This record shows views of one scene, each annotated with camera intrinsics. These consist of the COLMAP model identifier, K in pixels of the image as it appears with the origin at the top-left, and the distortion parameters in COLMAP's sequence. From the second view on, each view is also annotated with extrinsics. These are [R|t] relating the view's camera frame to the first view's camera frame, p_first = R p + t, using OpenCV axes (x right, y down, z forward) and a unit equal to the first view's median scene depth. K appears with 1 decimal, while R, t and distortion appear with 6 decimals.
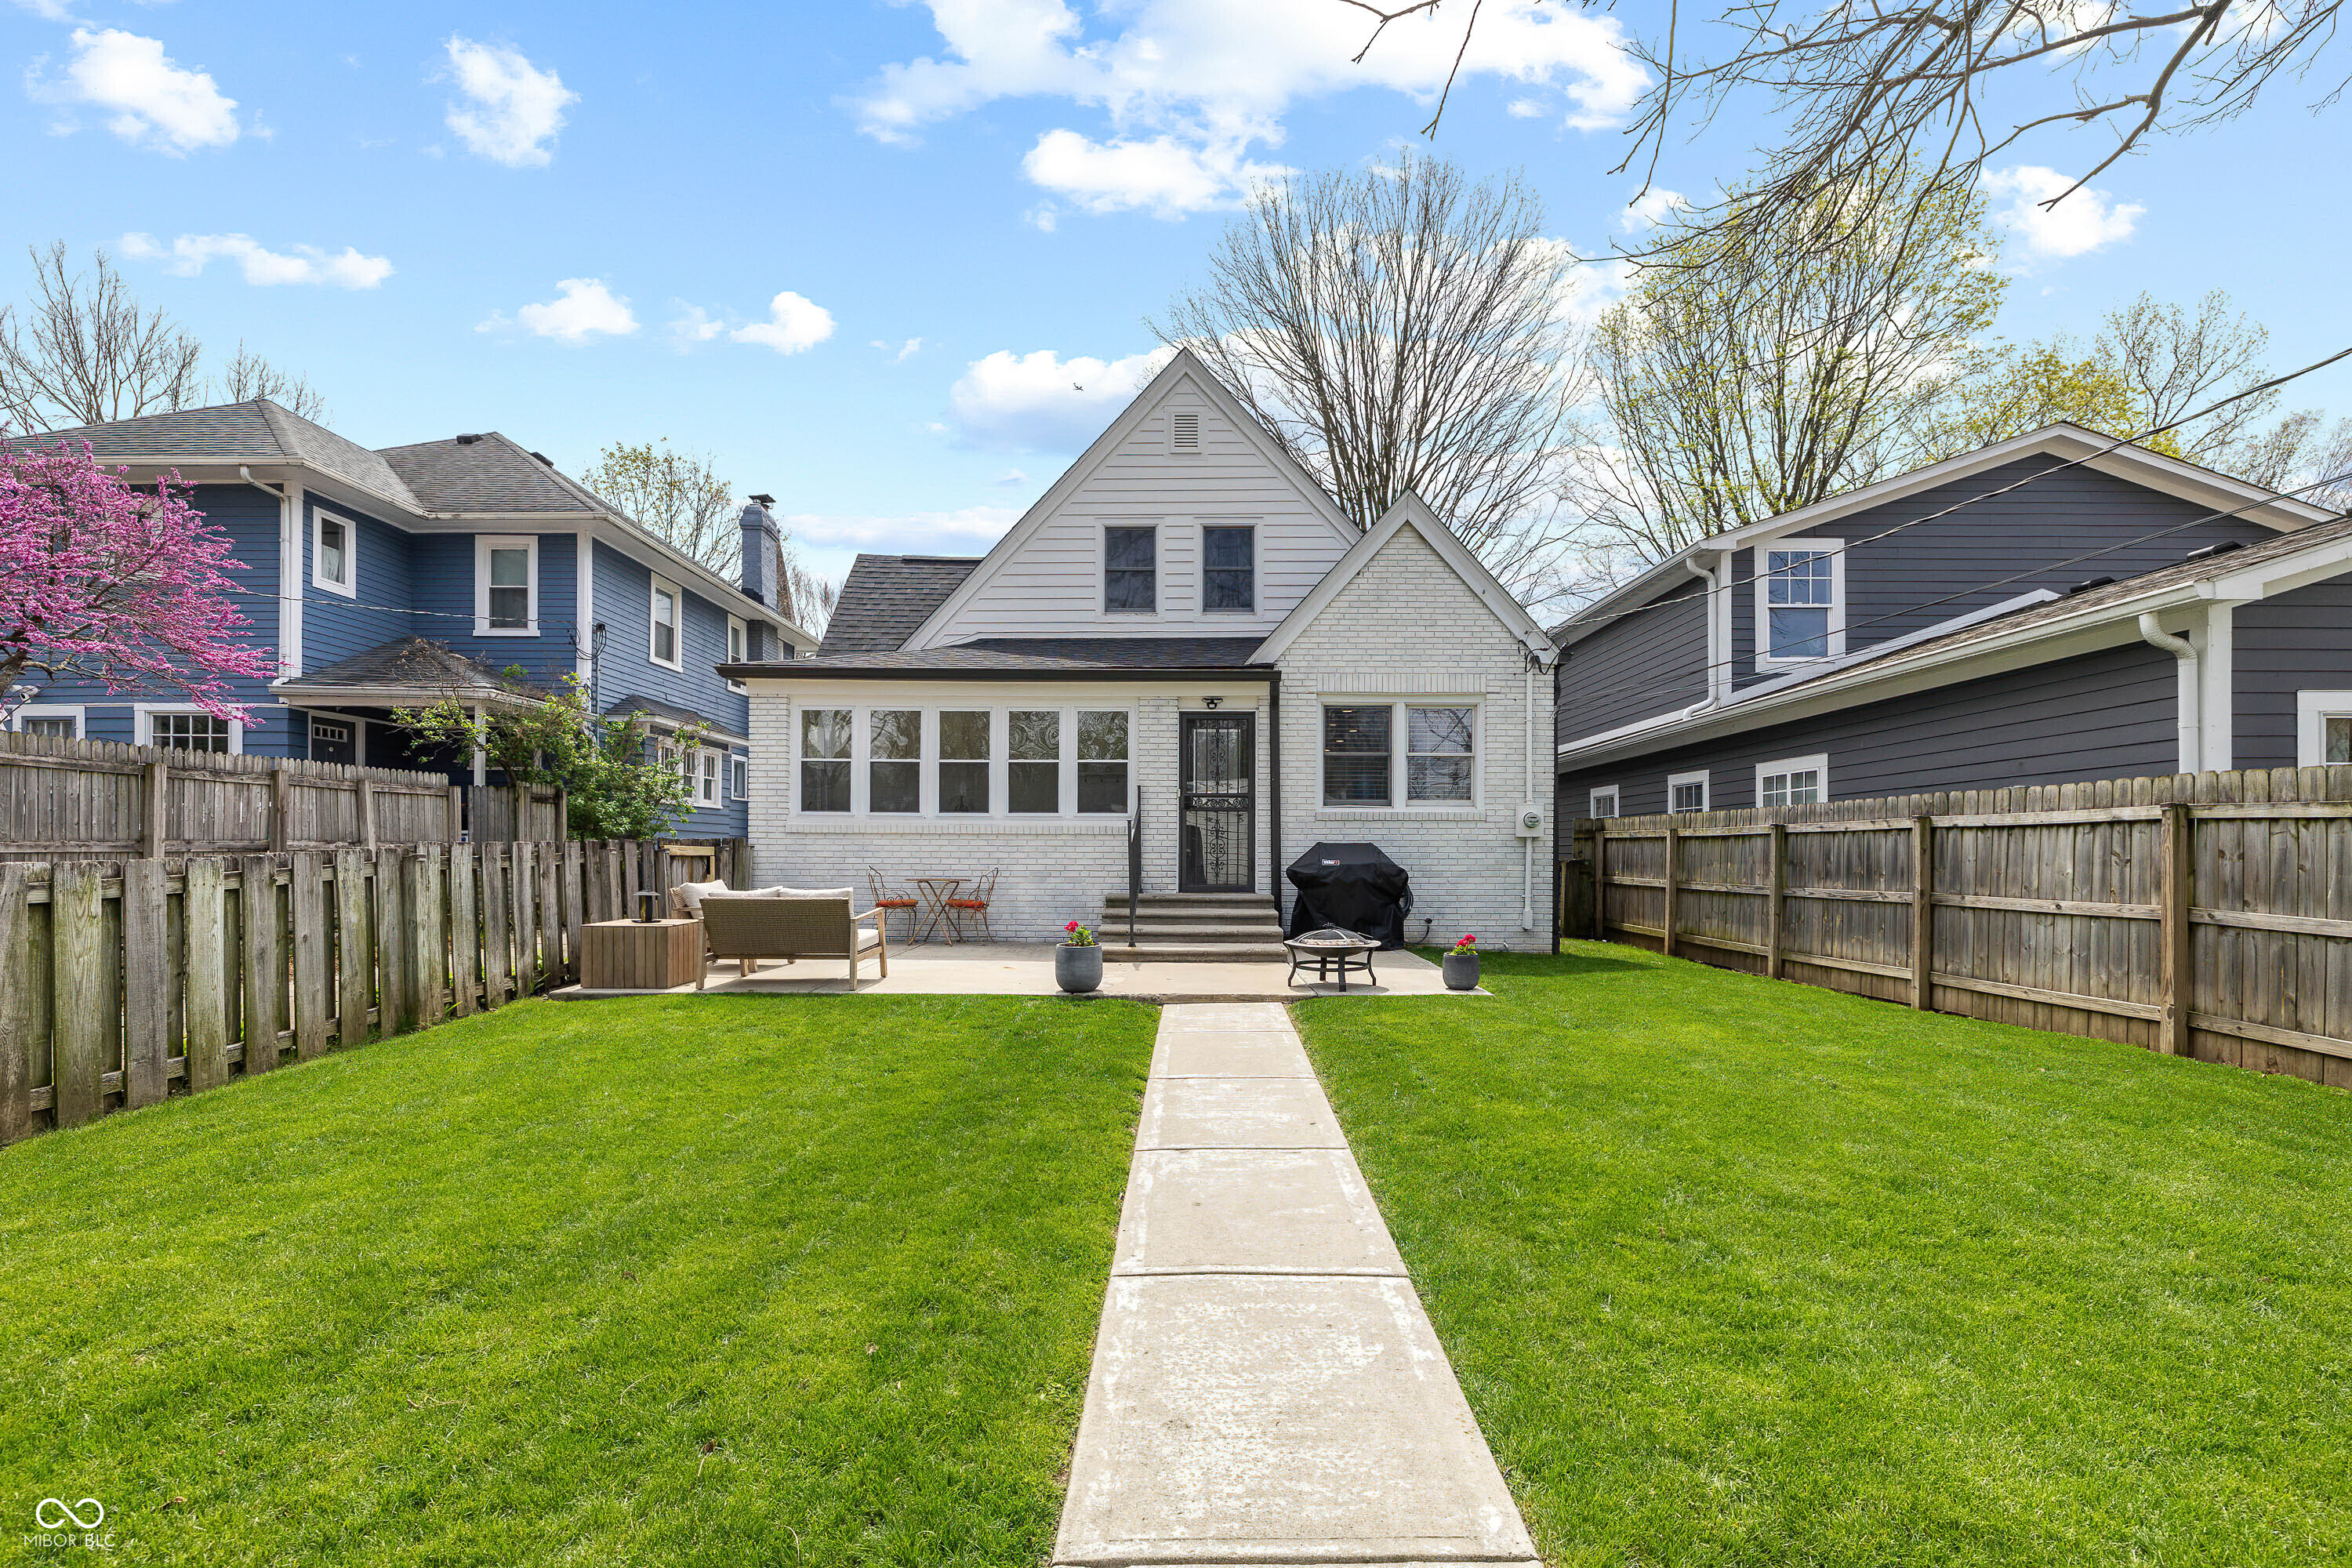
lens RADIAL K [[1103.7, 0, 1147.1], [0, 1103.7, 851.8], [0, 0, 1]] dist [-0.000450, -0.000009]
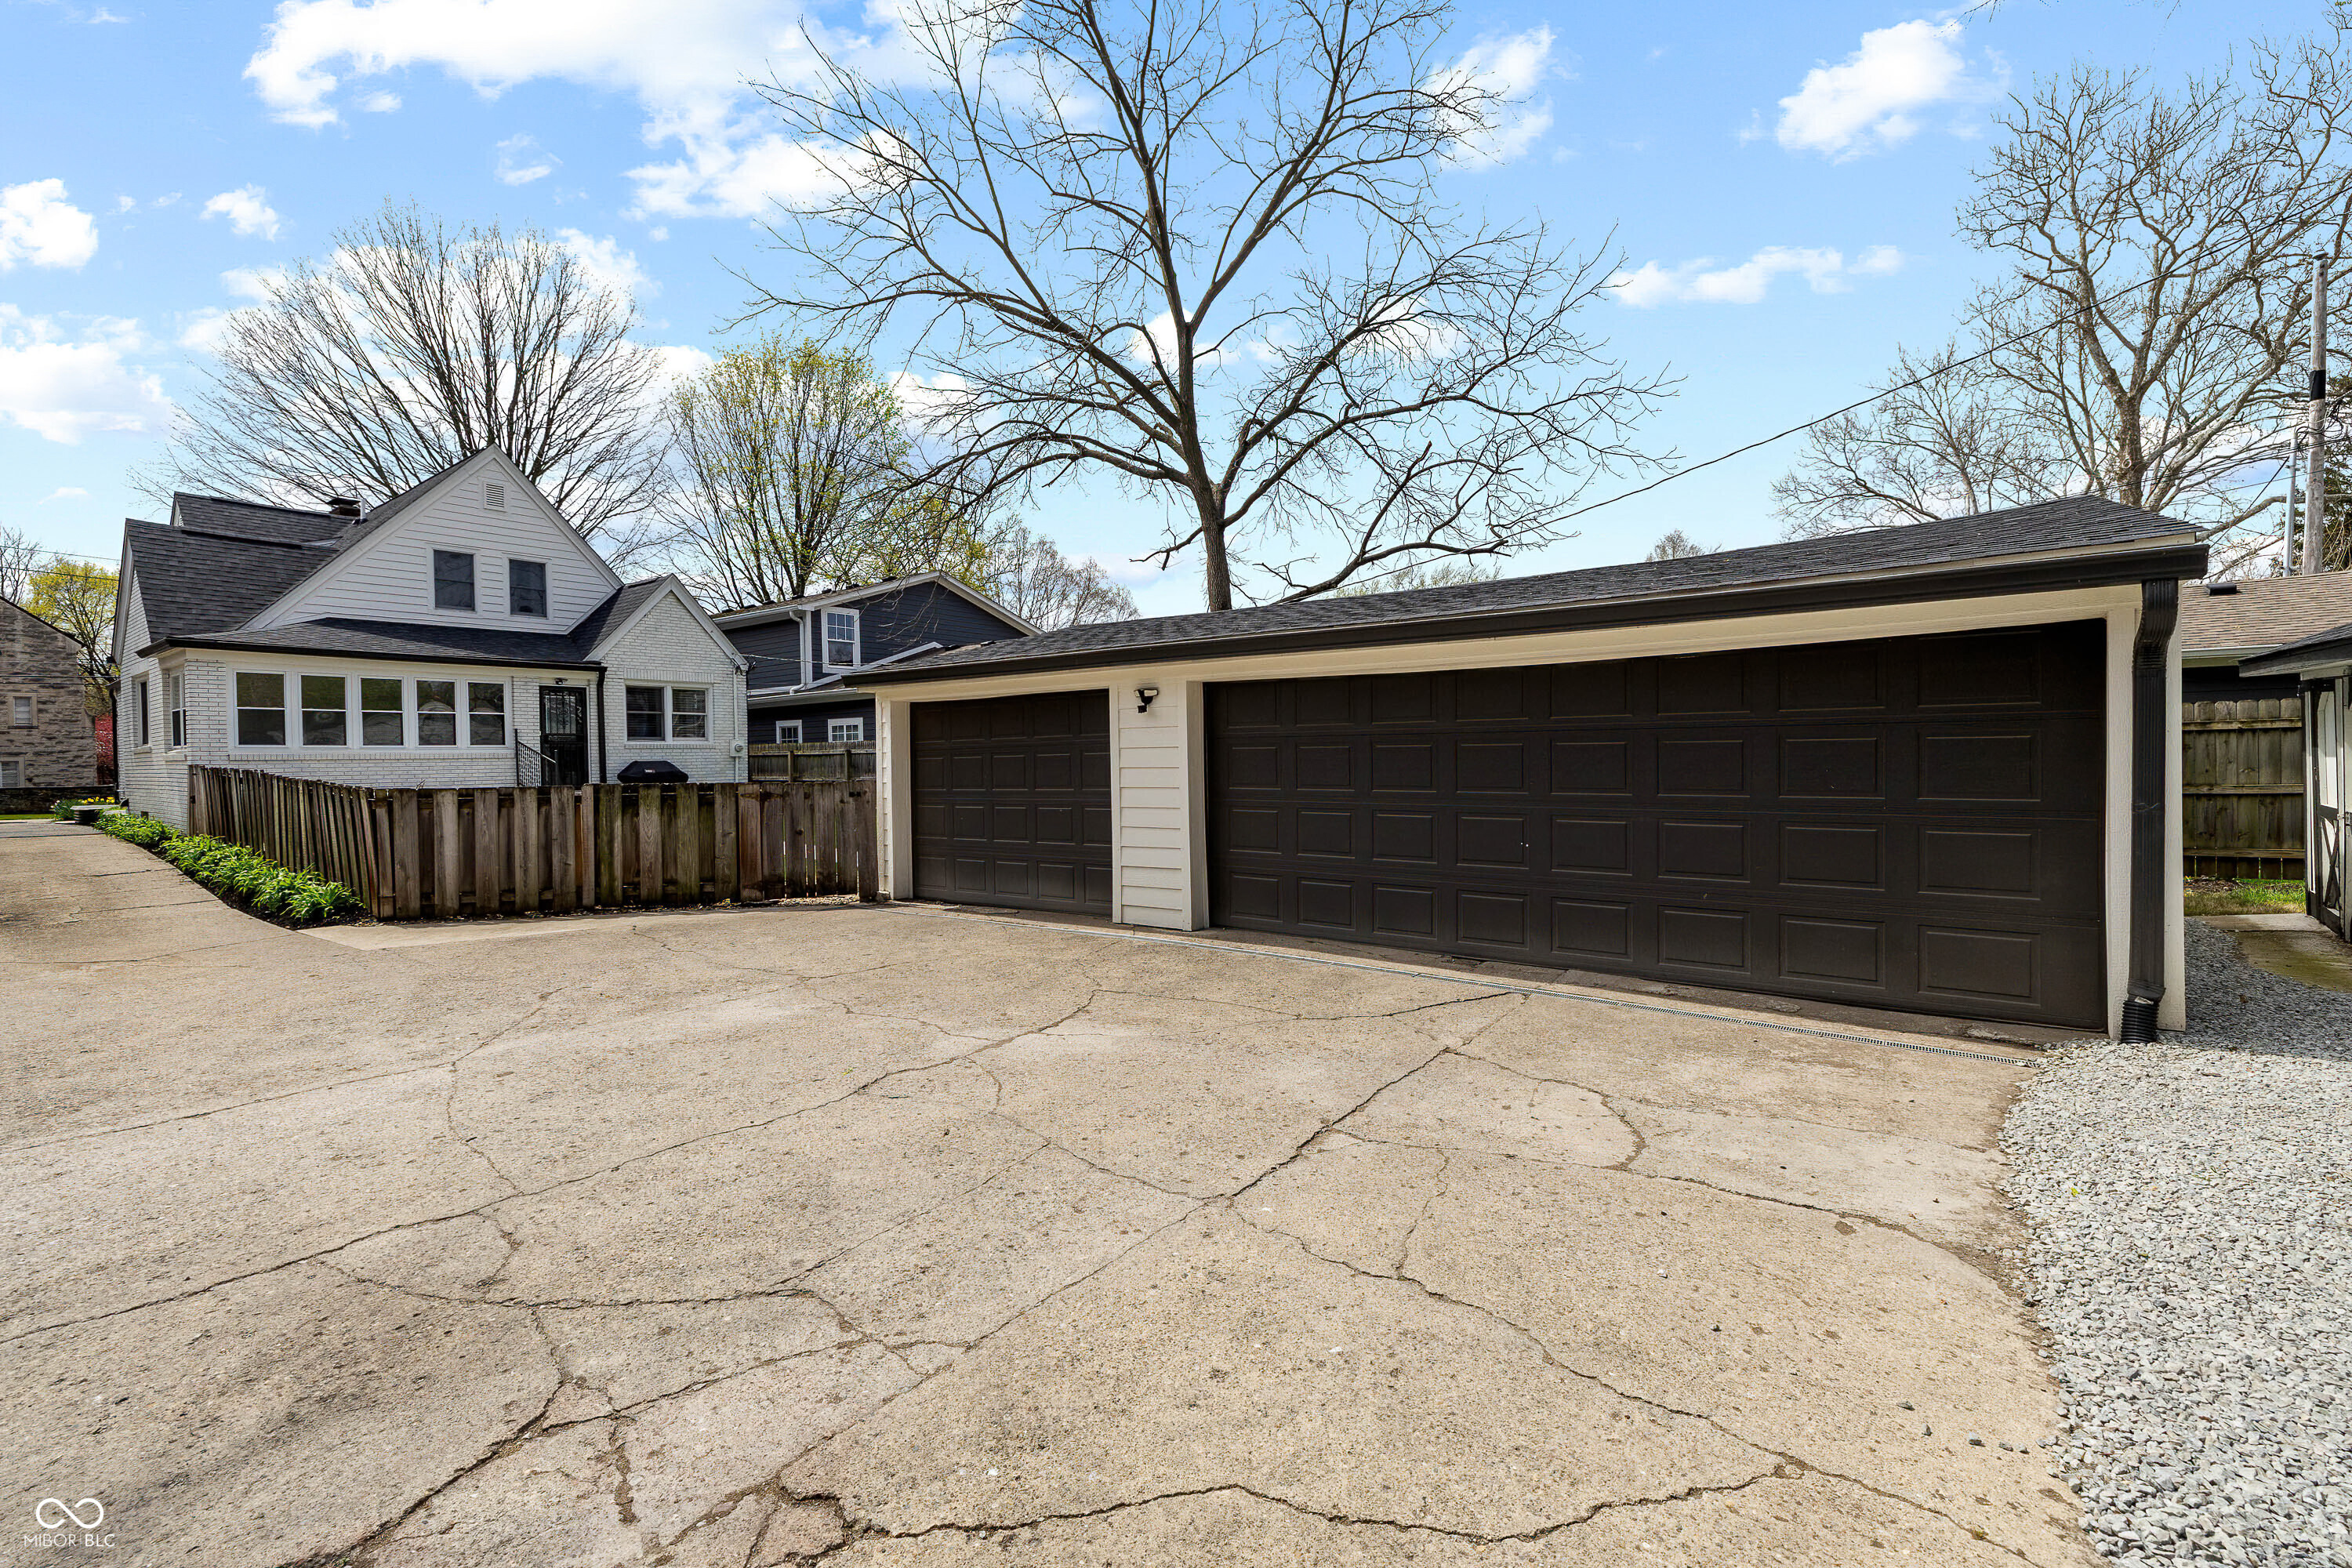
lens RADIAL K [[907.5, 0, 1169.3], [0, 907.5, 770.7], [0, 0, 1]] dist [-0.000285, -0.000009]
pose [[0.585488, -0.023921, 0.810328, -0.461173], [0.016639, 0.999709, 0.017489, -0.003516], [-0.810510, 0.003243, 0.585716, -0.519983]]
